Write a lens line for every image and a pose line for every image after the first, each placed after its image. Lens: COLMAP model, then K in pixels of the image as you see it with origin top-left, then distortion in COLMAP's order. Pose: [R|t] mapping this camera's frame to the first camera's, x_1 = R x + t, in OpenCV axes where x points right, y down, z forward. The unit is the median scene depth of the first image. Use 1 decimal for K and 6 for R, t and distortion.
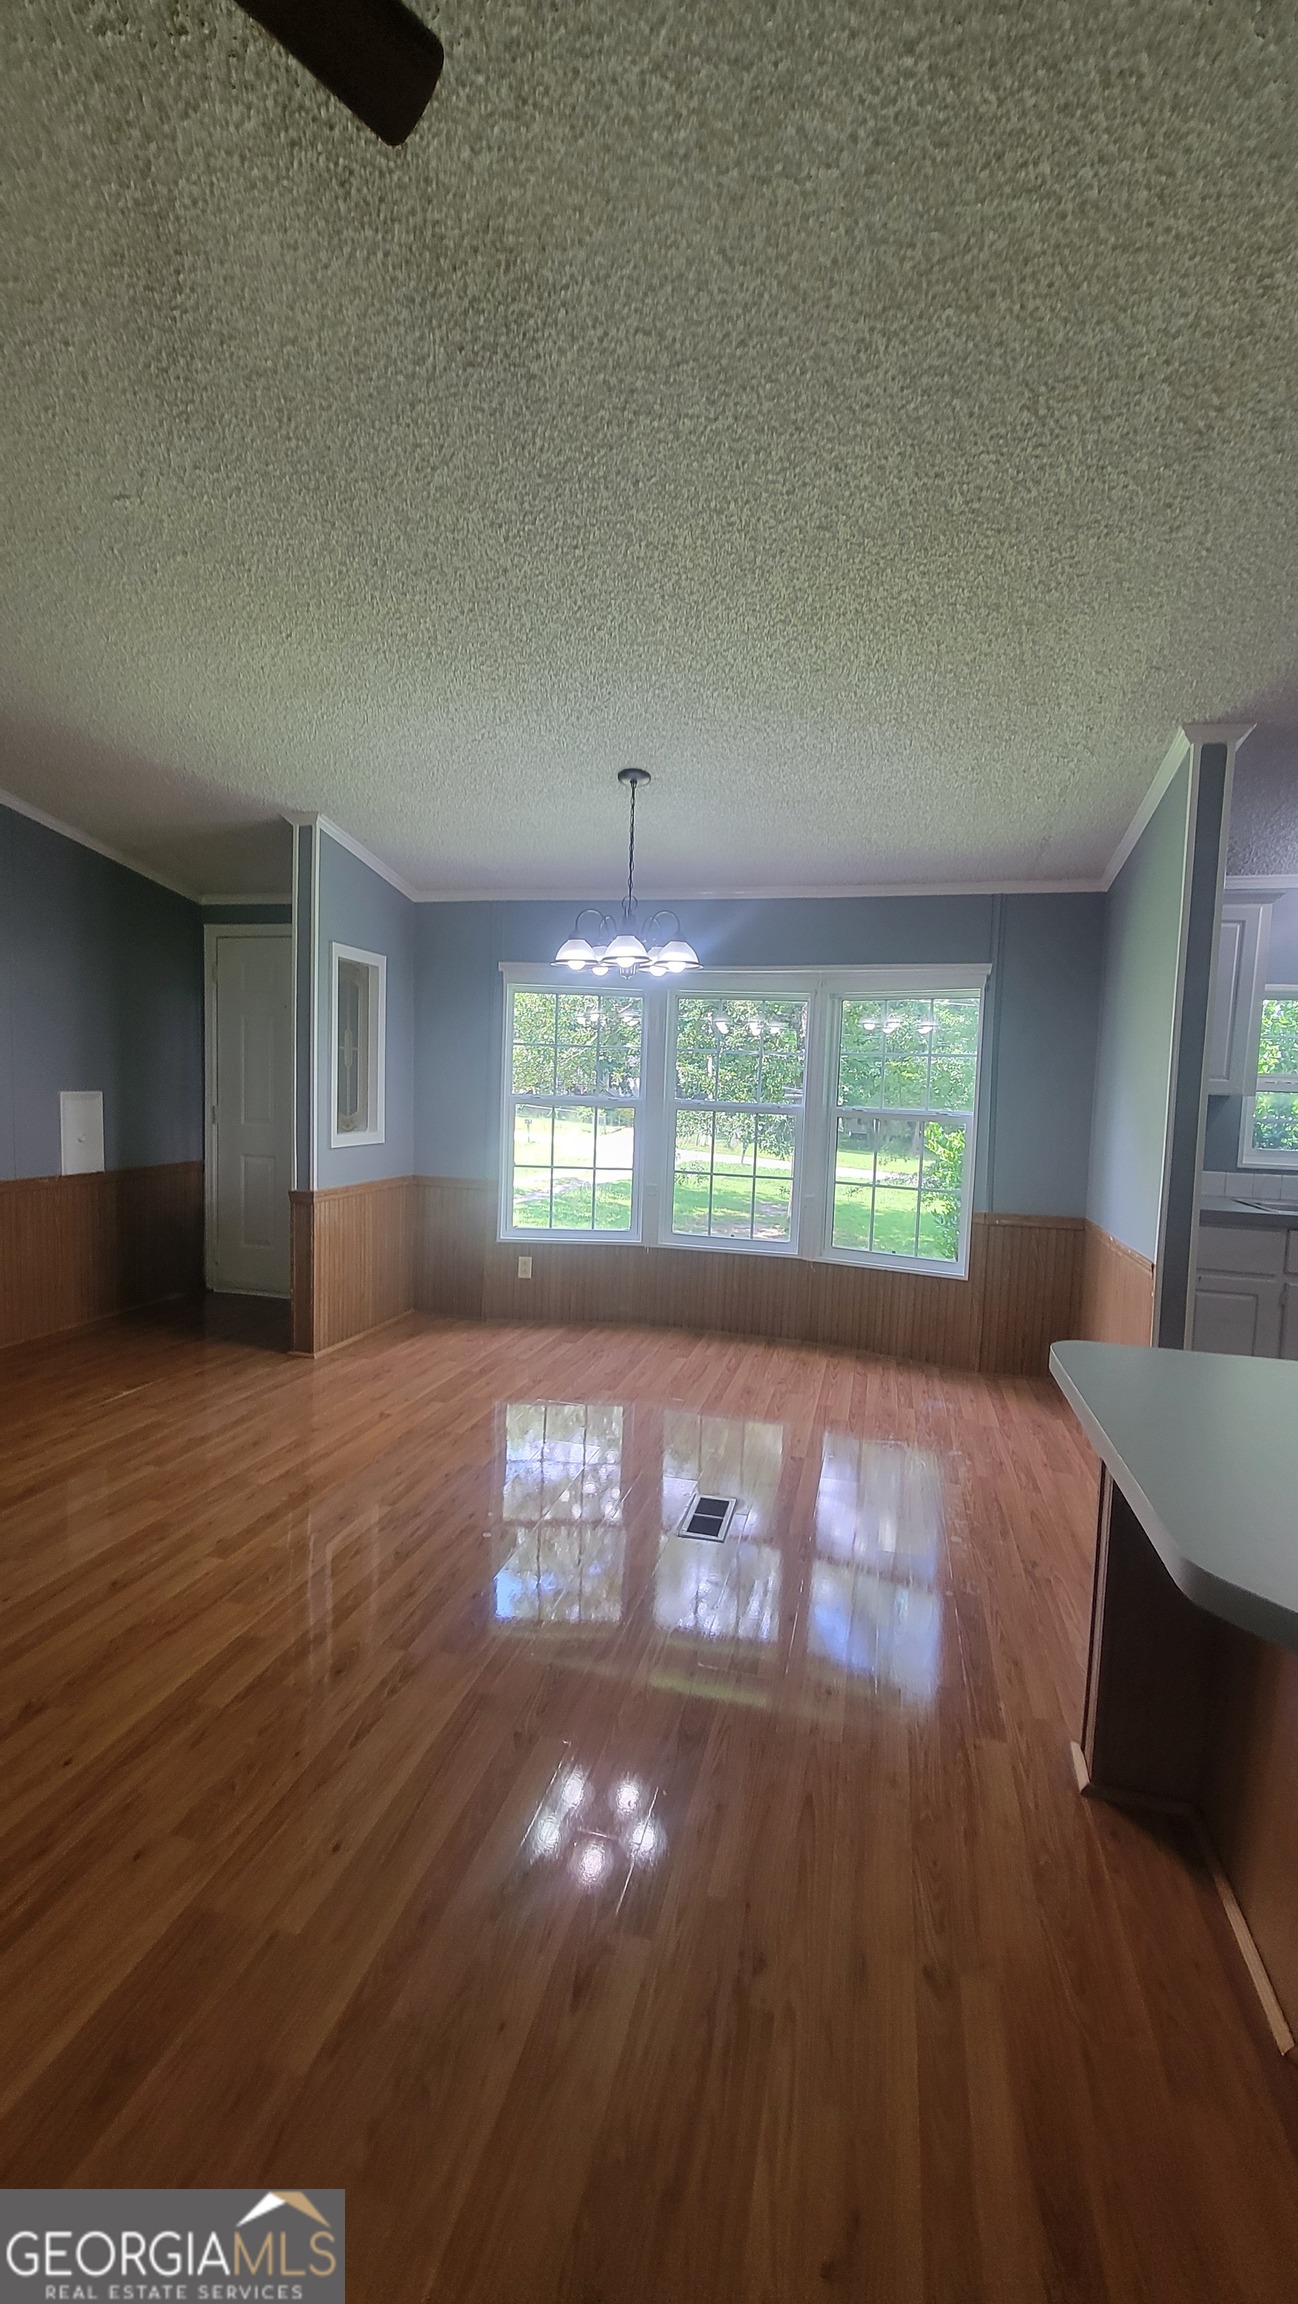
lens RADIAL K [[940.9, 0, 653.5], [0, 940.9, 1152.4], [0, 0, 1]] dist [-0.003496, 0.003519]
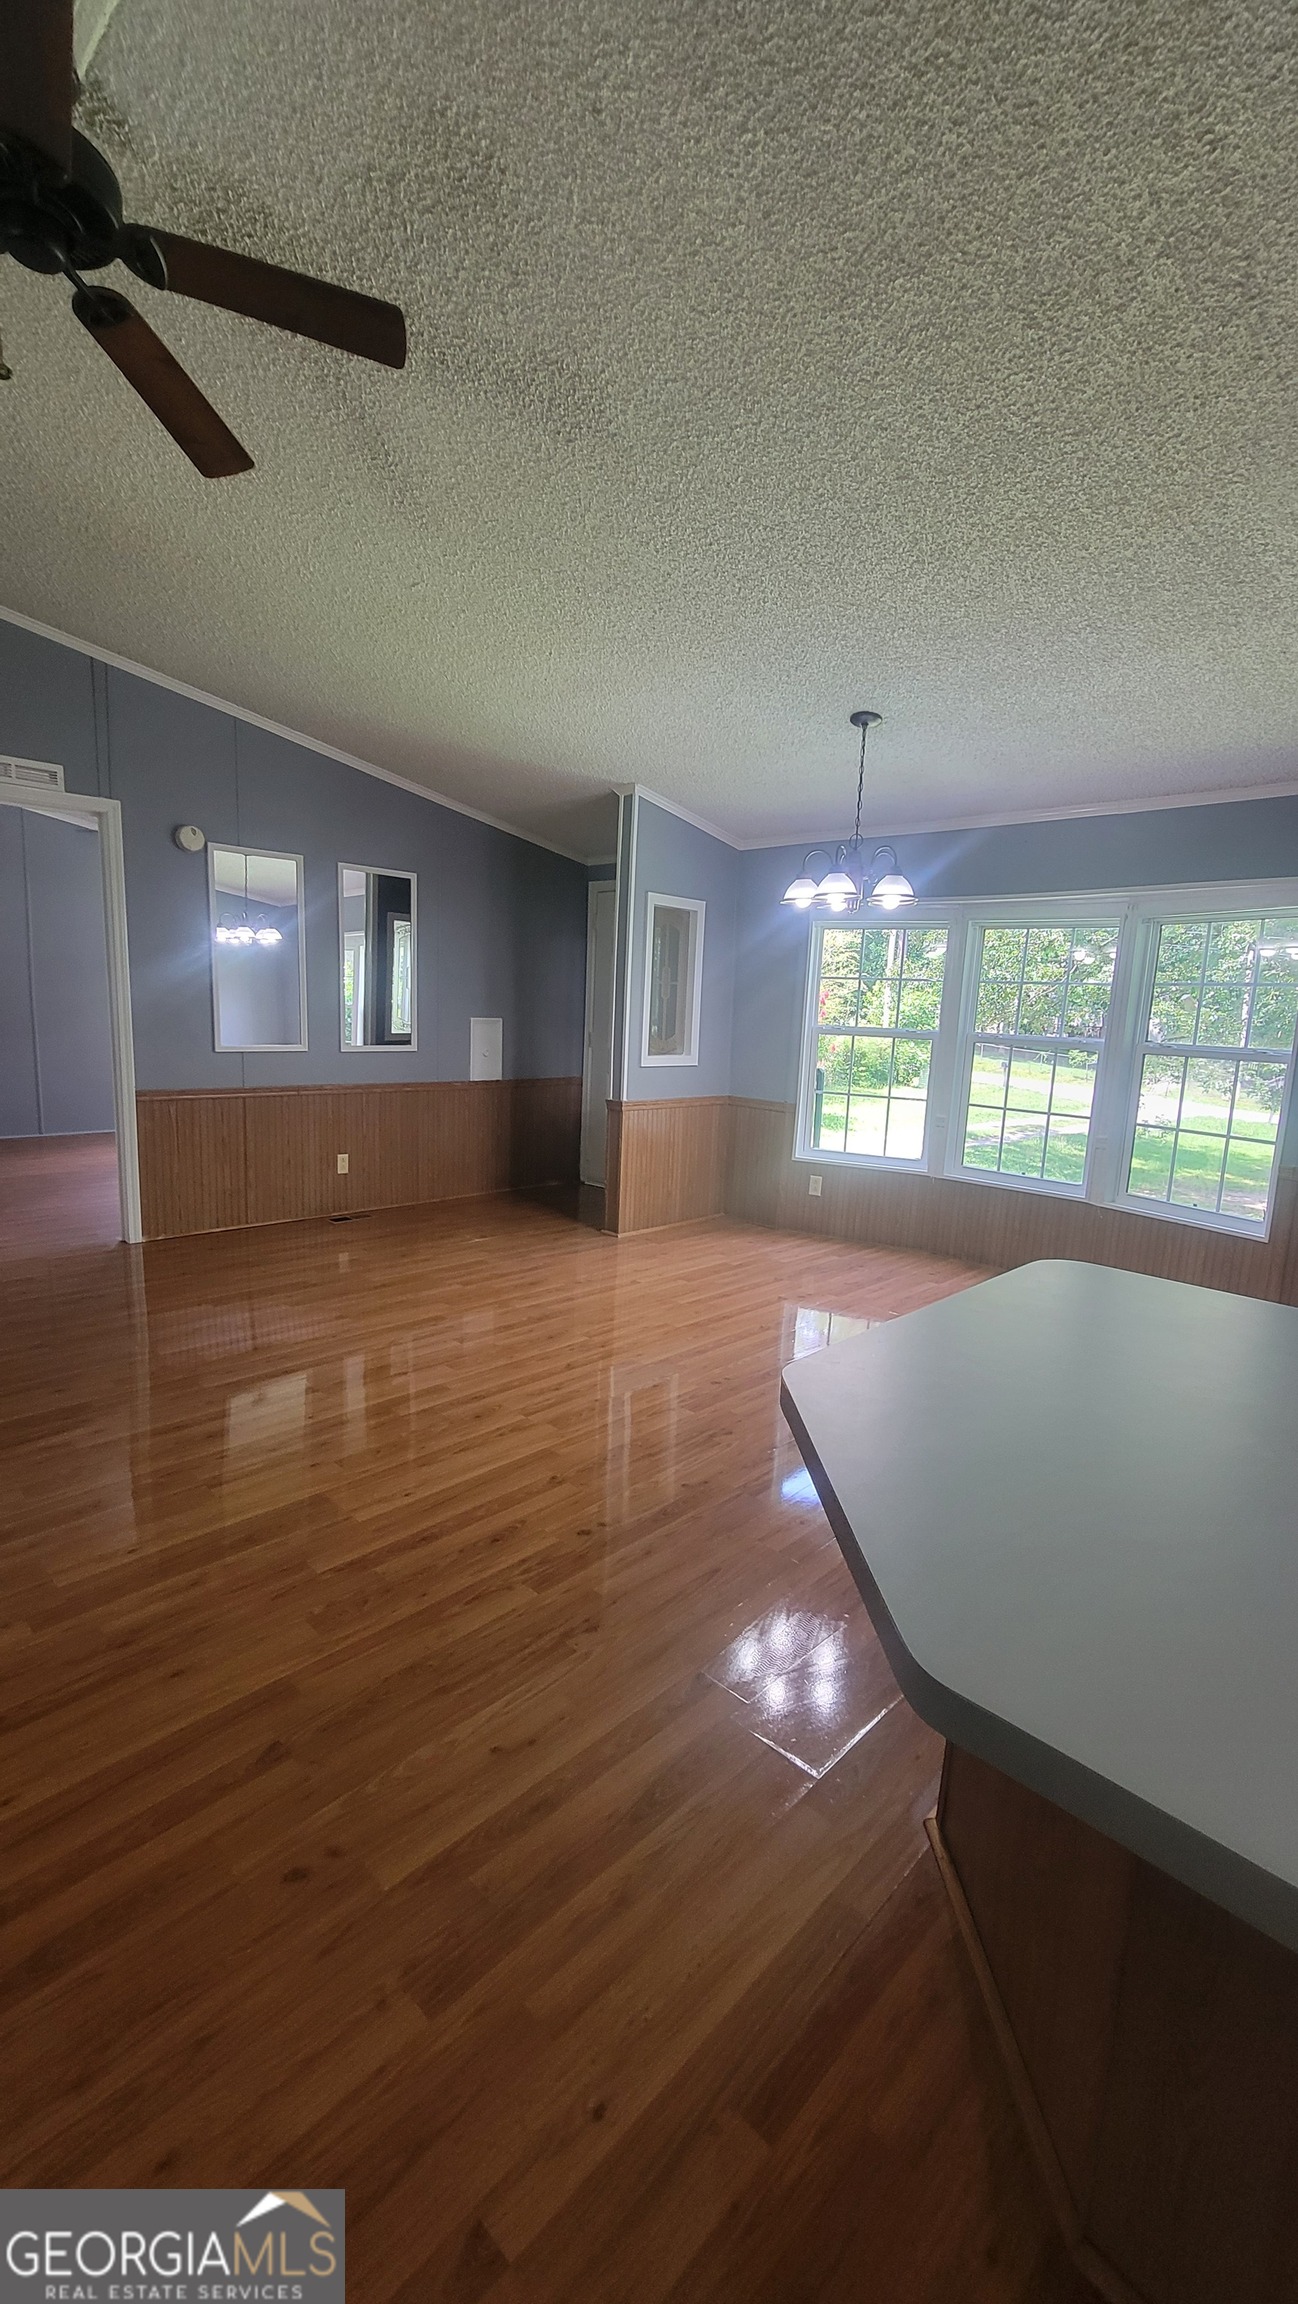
lens RADIAL K [[940.4, 0, 644.5], [0, 940.4, 1153.3], [0, 0, 1]] dist [-0.002583, 0.002143]
pose [[0.870226, 0.079165, -0.486251, 0.300435], [-0.047899, 0.995924, 0.076421, 0.015972], [0.490320, -0.043213, 0.870471, -0.057371]]
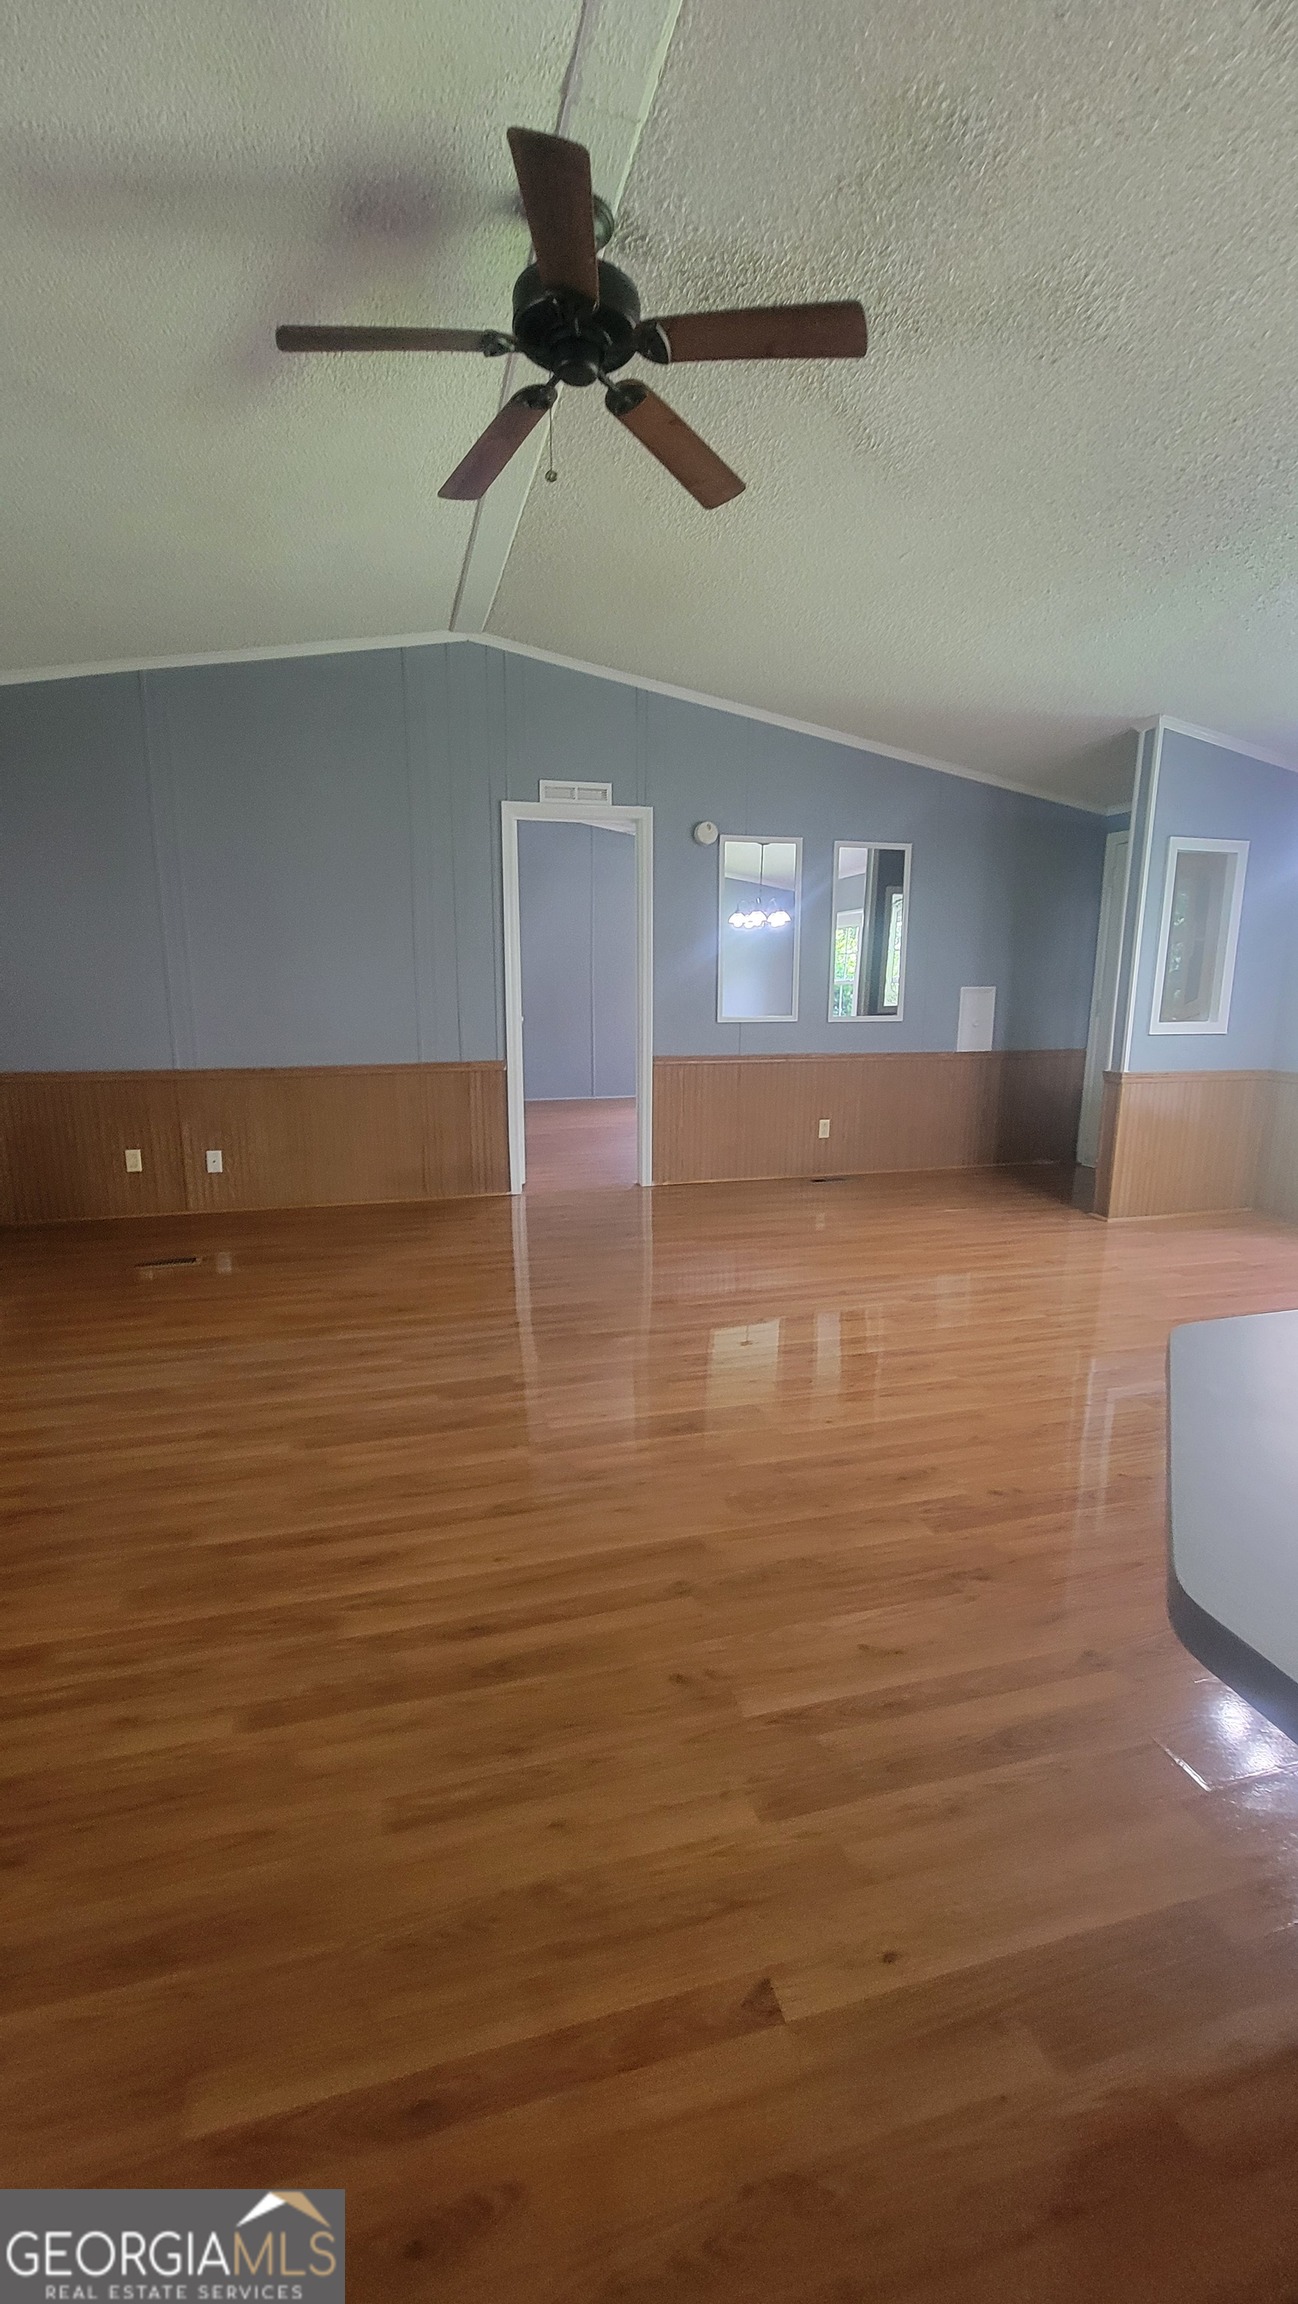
lens RADIAL K [[940.2, 0, 641.6], [0, 940.2, 1152.2], [0, 0, 1]] dist [-0.001142, 0.000128]
pose [[0.497400, 0.131085, -0.857560, 0.363991], [-0.051274, 0.991232, 0.121778, 0.032482], [0.866005, -0.016602, 0.499760, -0.049019]]
